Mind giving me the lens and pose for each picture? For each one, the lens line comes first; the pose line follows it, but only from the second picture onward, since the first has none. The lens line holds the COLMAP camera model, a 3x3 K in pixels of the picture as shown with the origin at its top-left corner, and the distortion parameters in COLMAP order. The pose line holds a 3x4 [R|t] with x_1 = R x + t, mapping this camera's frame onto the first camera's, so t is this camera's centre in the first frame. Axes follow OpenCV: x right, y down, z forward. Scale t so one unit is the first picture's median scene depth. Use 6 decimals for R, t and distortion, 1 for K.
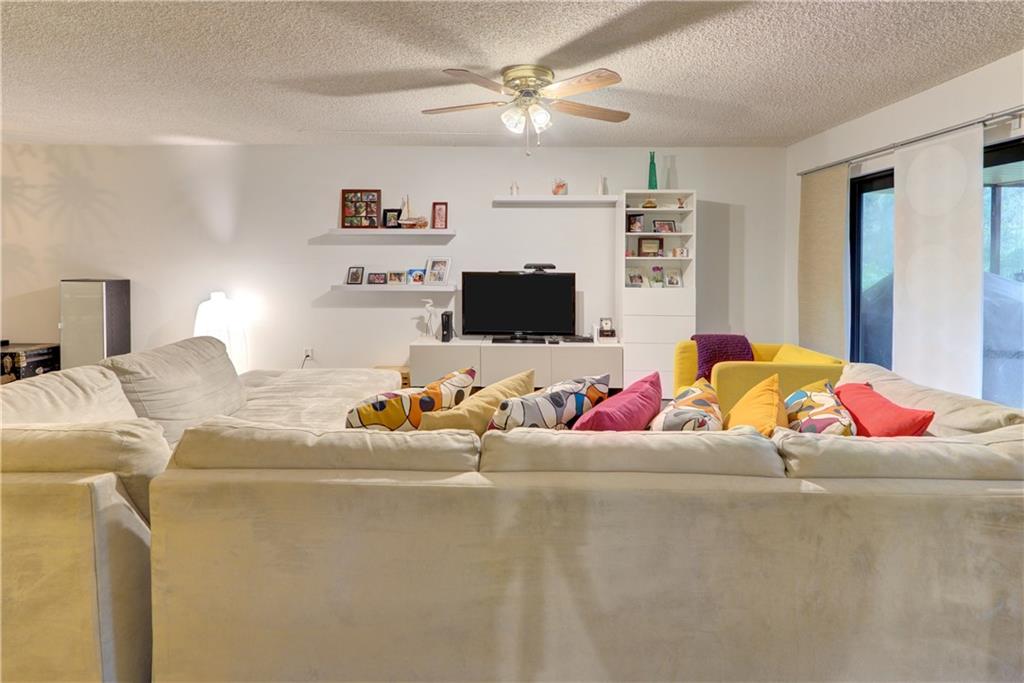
lens RADIAL K [[505.8, 0, 531.0], [0, 505.8, 289.9], [0, 0, 1]] dist [0.001864, -0.020301]
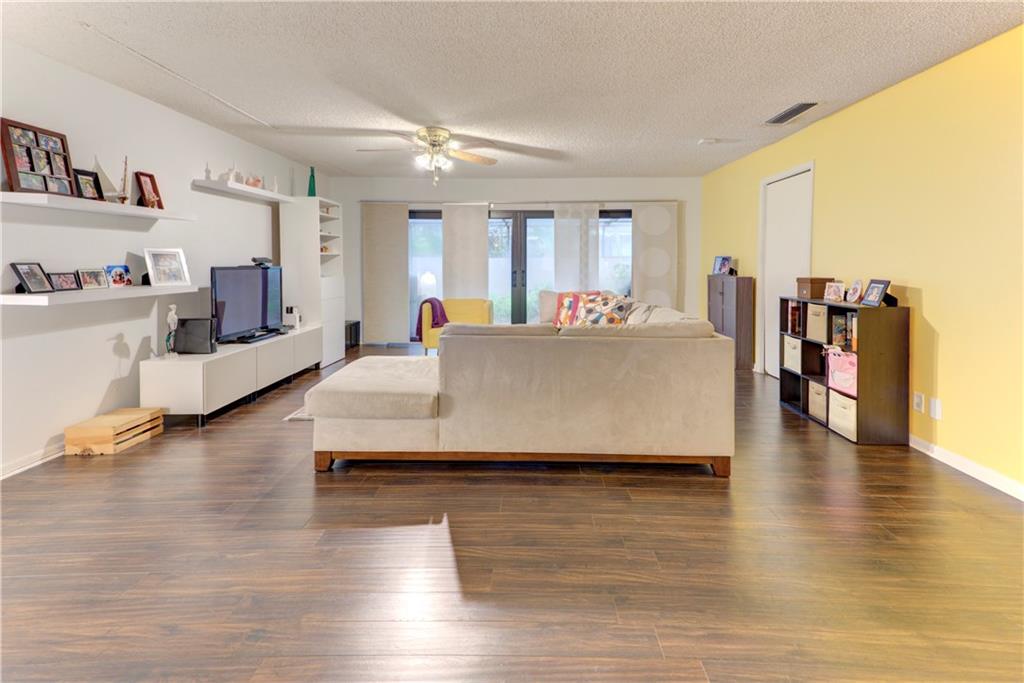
lens RADIAL K [[512.7, 0, 515.2], [0, 512.7, 277.2], [0, 0, 1]] dist [0.057741, 0.000345]
pose [[0.018971, -0.038111, 0.999093, -0.942427], [0.049514, 0.998083, 0.037132, -0.025202], [-0.998593, 0.048765, 0.020821, 0.457828]]
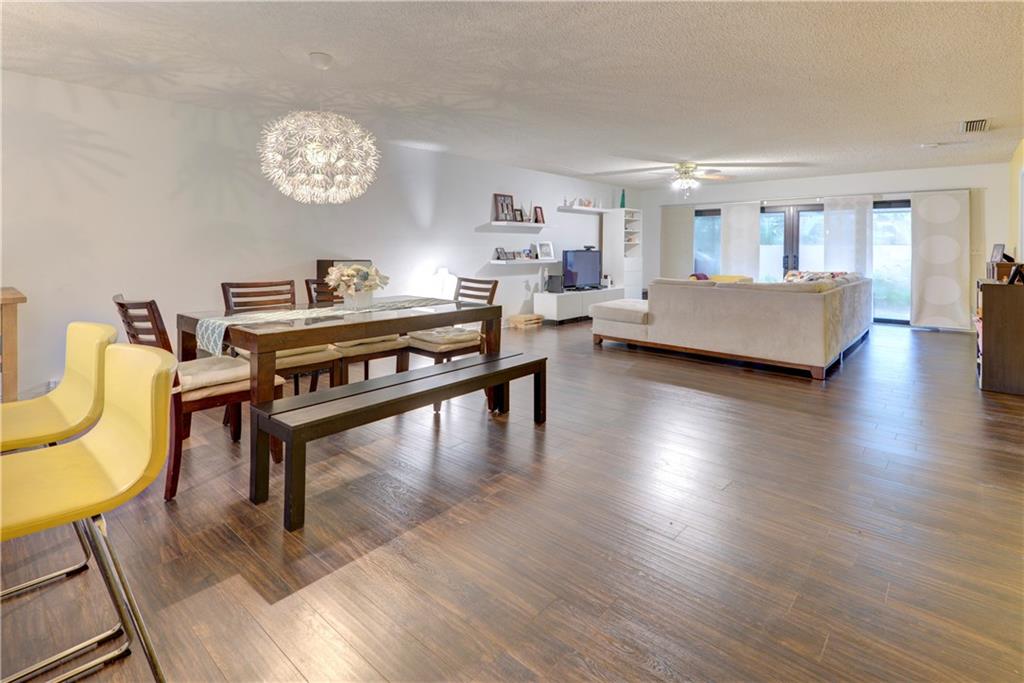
lens RADIAL K [[507.7, 0, 490.4], [0, 507.7, 261.1], [0, 0, 1]] dist [-0.000202, -0.000284]
pose [[0.685206, -0.020488, 0.728061, -1.442914], [0.038637, 0.999219, -0.008245, 0.003159], [-0.727324, 0.033780, 0.685463, 0.029044]]
